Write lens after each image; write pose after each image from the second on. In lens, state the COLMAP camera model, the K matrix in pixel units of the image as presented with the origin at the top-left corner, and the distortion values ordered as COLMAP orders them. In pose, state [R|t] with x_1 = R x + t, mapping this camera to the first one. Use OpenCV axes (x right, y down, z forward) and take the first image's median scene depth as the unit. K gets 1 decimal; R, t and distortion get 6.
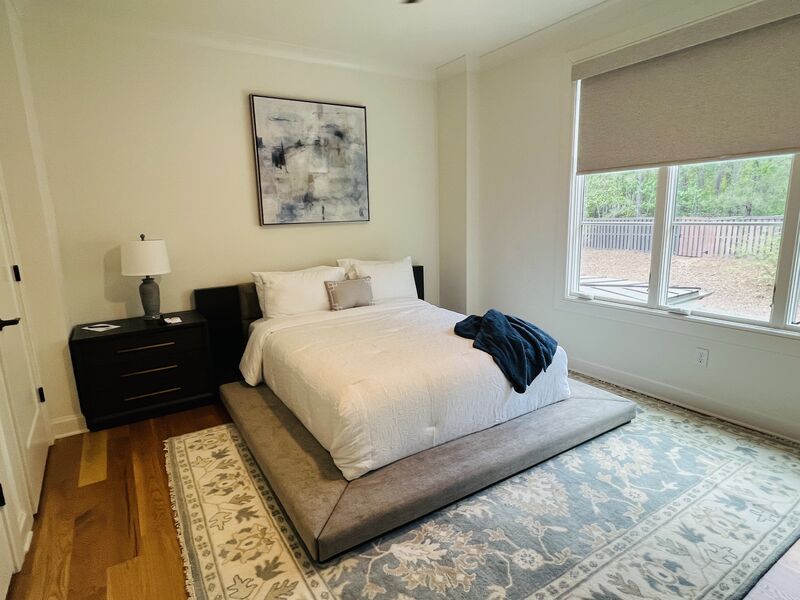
lens RADIAL K [[446.9, 0, 398.9], [0, 446.9, 300.5], [0, 0, 1]] dist [-0.012515, 0.000479]
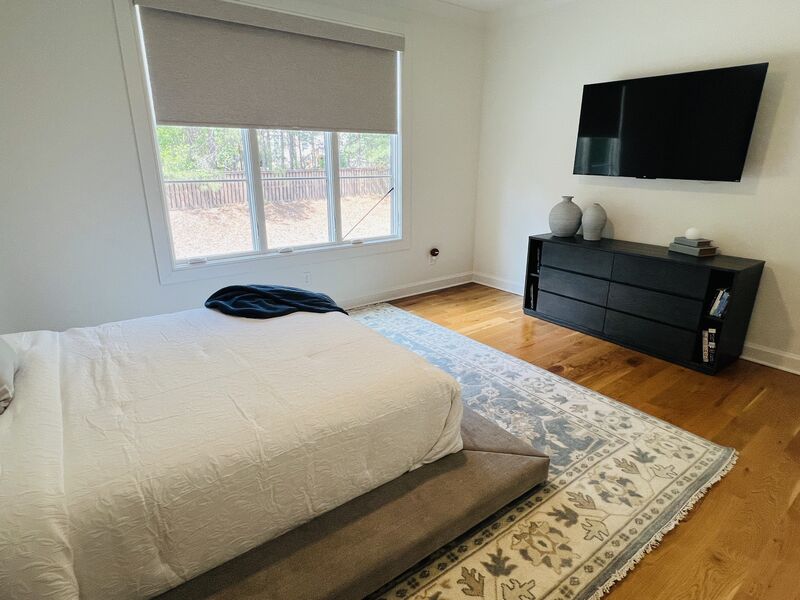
lens RADIAL K [[446.9, 0, 400.1], [0, 446.9, 301.6], [0, 0, 1]] dist [-0.012515, 0.000479]
pose [[-0.081696, -0.273706, 0.958338, -1.019420], [0.198619, 0.937793, 0.284770, -0.209342], [-0.976666, 0.213609, -0.022251, 1.183076]]
